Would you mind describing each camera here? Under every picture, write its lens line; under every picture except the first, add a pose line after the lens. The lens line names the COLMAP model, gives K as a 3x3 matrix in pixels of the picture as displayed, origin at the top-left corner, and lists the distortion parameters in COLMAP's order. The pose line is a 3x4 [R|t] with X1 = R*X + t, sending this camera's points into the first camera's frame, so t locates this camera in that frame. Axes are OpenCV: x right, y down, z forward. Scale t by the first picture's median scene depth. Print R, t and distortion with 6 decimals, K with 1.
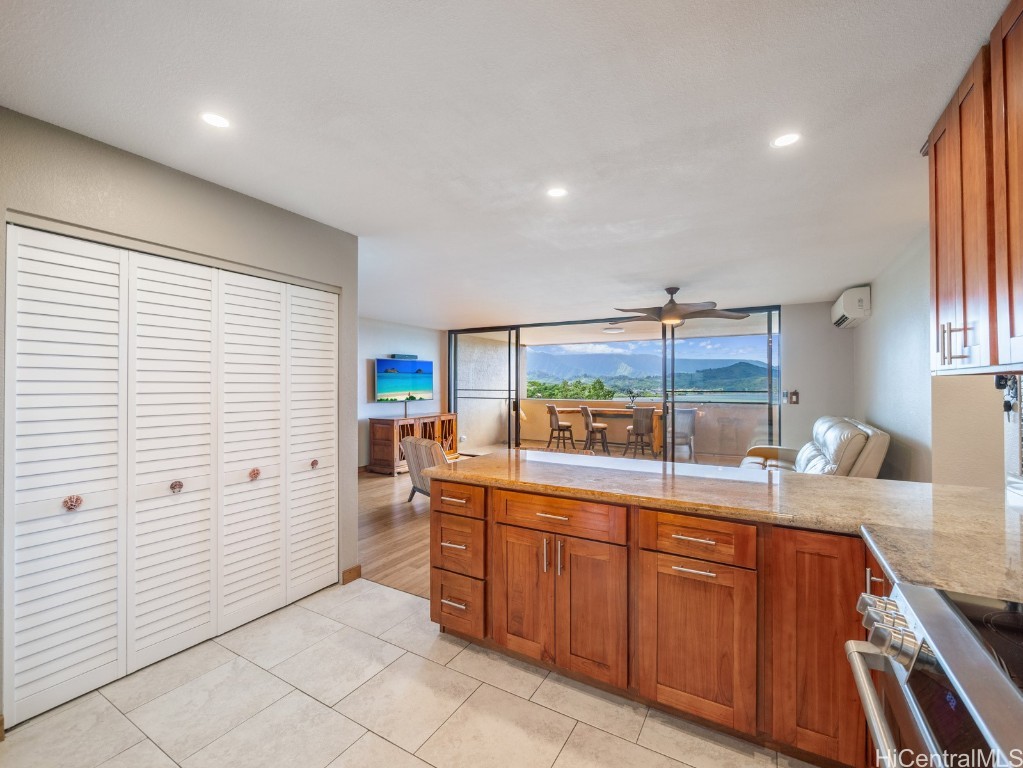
lens RADIAL K [[432.4, 0, 510.3], [0, 432.4, 382.1], [0, 0, 1]] dist [0.028004, -0.020340]
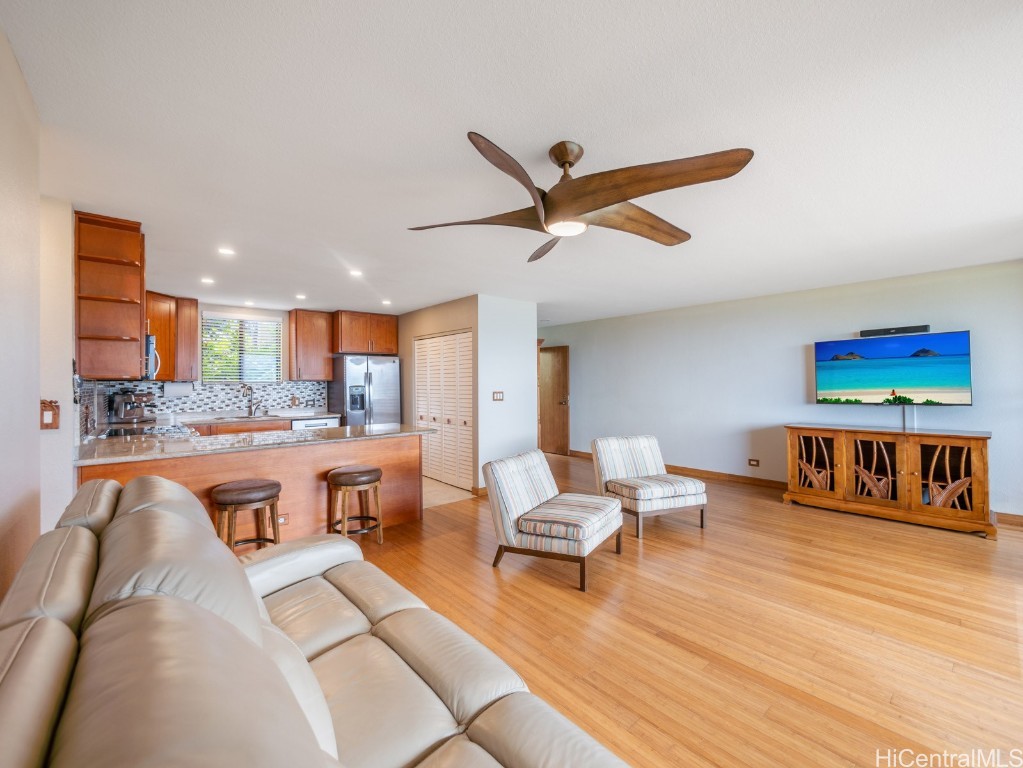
lens RADIAL K [[432.4, 0, 510.3], [0, 432.4, 382.1], [0, 0, 1]] dist [0.028004, -0.020340]
pose [[-0.316194, -0.000117, -0.948694, 0.493524], [0.017662, 0.999826, -0.006010, 0.006594], [0.948530, -0.018656, -0.316137, 0.667265]]
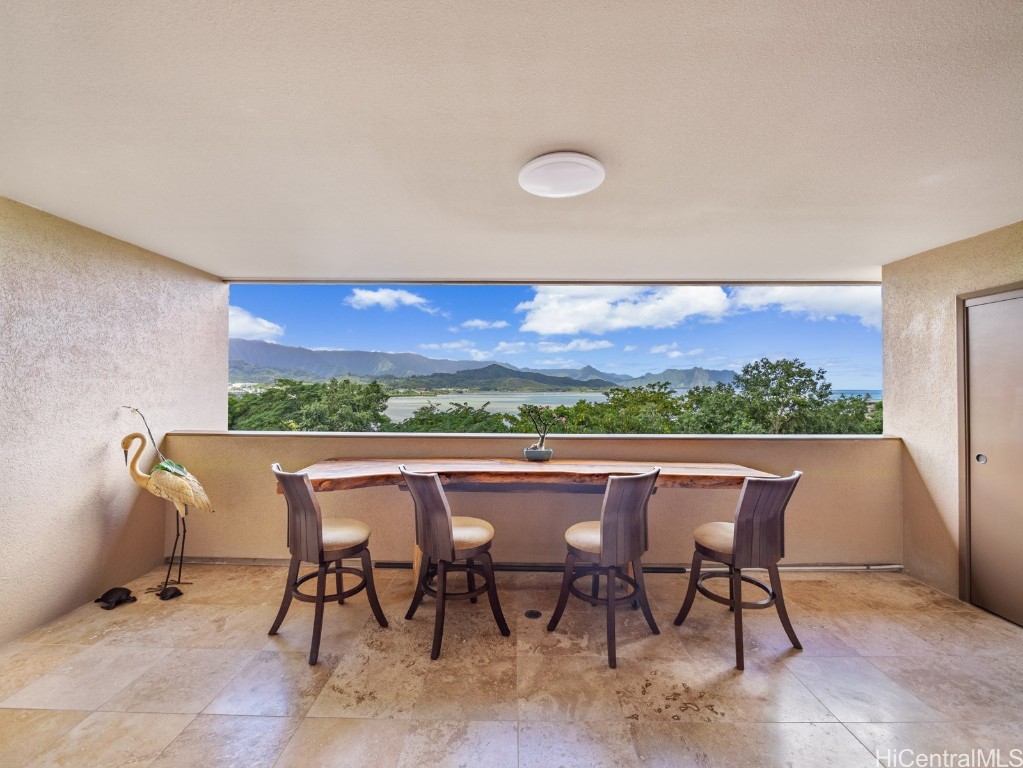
lens RADIAL K [[432.4, 0, 510.3], [0, 432.4, 382.1], [0, 0, 1]] dist [0.028004, -0.020340]
pose [[0.860831, 0.014450, 0.508685, 0.085509], [-0.009774, 0.999882, -0.011863, 0.000736], [-0.508797, 0.005240, 0.860871, 0.819954]]
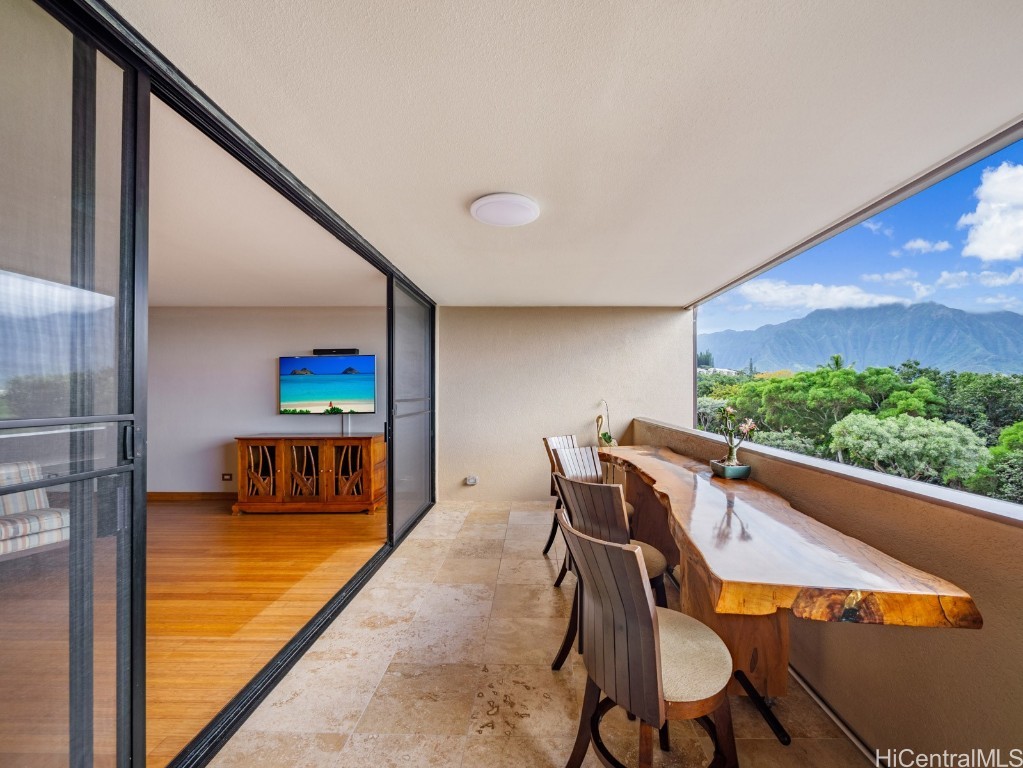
lens RADIAL K [[432.4, 0, 510.3], [0, 432.4, 382.1], [0, 0, 1]] dist [0.028004, -0.020340]
pose [[0.492338, -0.033829, -0.869747, 0.524623], [0.005791, 0.999350, -0.035592, 0.017552], [0.870385, 0.012486, 0.492213, 0.876074]]
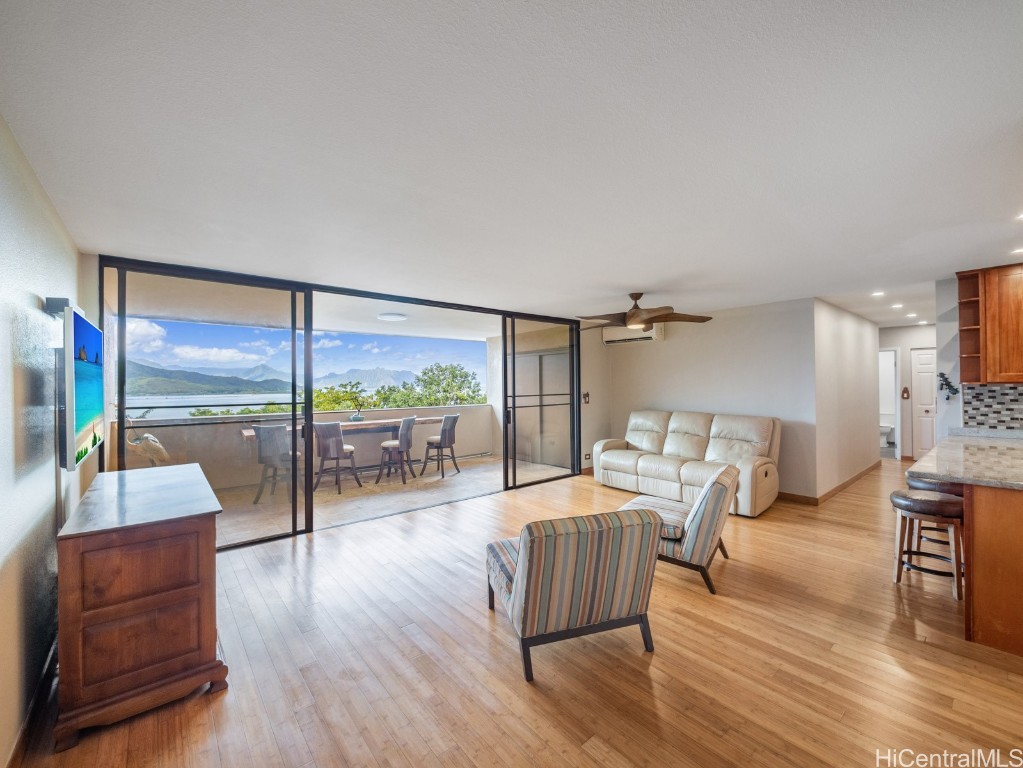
lens RADIAL K [[432.4, 0, 510.3], [0, 432.4, 382.1], [0, 0, 1]] dist [0.028004, -0.020340]
pose [[0.331213, 0.009229, 0.943511, -0.422208], [0.006933, 0.999901, -0.012214, 0.001942], [-0.943531, 0.010587, 0.331116, 0.568910]]
